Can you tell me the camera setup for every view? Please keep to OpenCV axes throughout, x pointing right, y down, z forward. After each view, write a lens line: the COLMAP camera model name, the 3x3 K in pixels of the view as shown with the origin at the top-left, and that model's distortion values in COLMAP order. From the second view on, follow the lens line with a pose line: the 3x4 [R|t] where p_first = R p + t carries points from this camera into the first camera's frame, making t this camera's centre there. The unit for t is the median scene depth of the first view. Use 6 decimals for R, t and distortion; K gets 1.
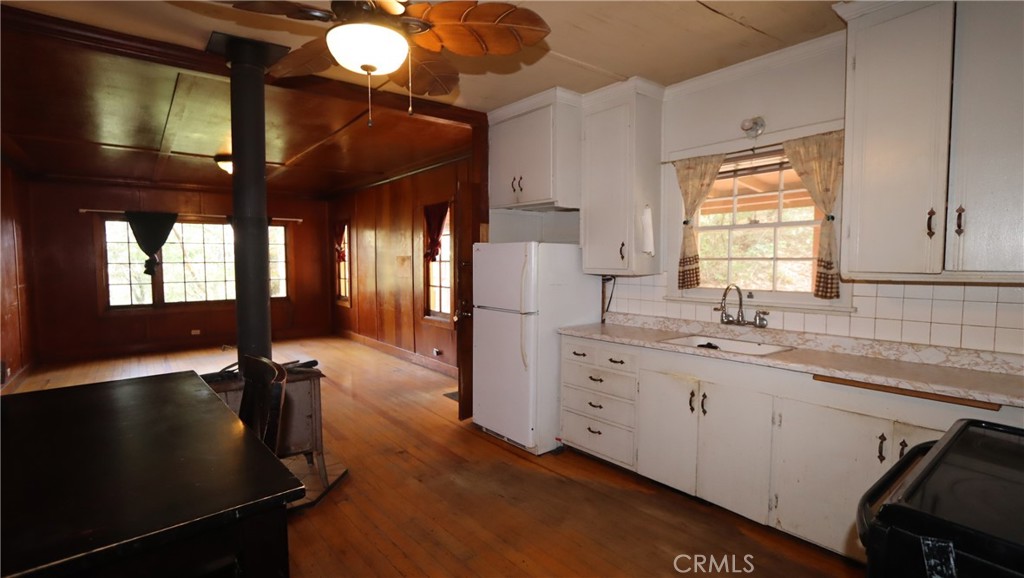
lens RADIAL K [[472.6, 0, 512.0], [0, 472.6, 289.6], [0, 0, 1]] dist [-0.019955, 0.000712]
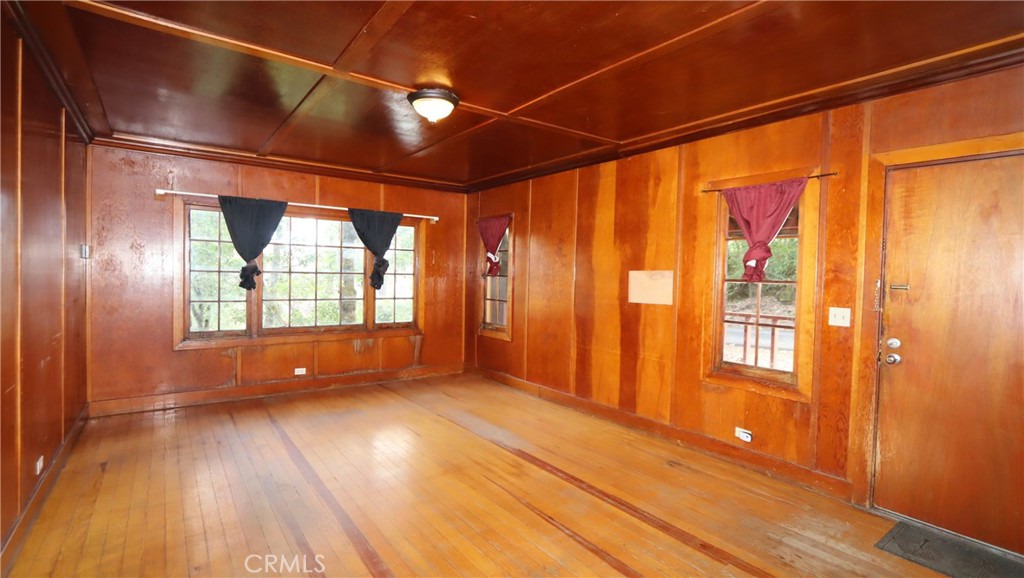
lens RADIAL K [[472.6, 0, 509.8], [0, 472.6, 288.1], [0, 0, 1]] dist [-0.019955, 0.000712]
pose [[0.998675, 0.023896, -0.045573, -0.788582], [-0.025607, 0.998974, -0.037346, -0.036675], [0.044634, 0.038463, 0.998263, 0.722648]]
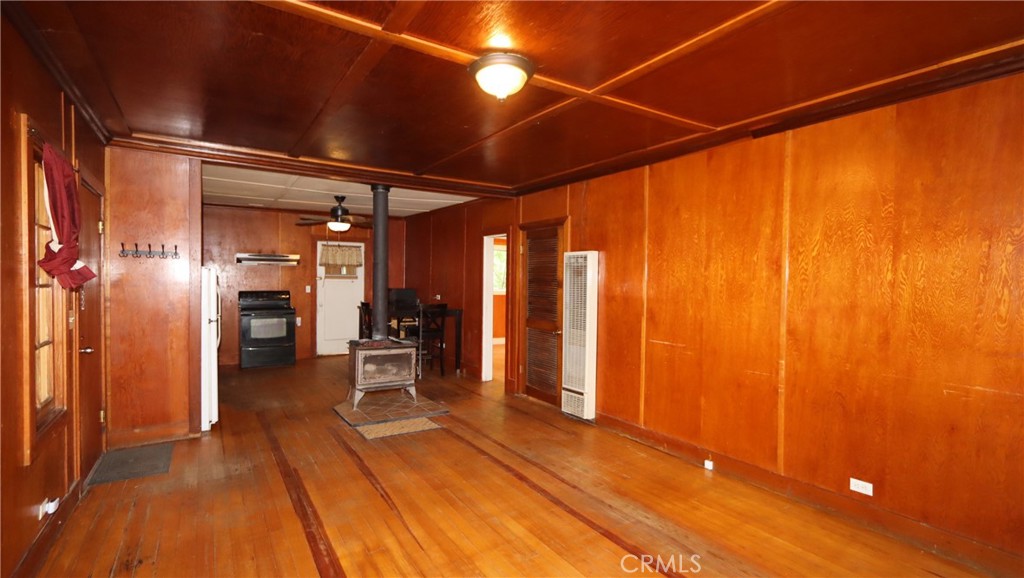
lens RADIAL K [[472.6, 0, 509.3], [0, 472.6, 291.5], [0, 0, 1]] dist [-0.019955, 0.000712]
pose [[-0.994431, -0.013957, 0.104461, -1.092898], [-0.005164, 0.996454, 0.083975, -0.160463], [-0.105263, 0.082968, -0.990977, 2.431663]]
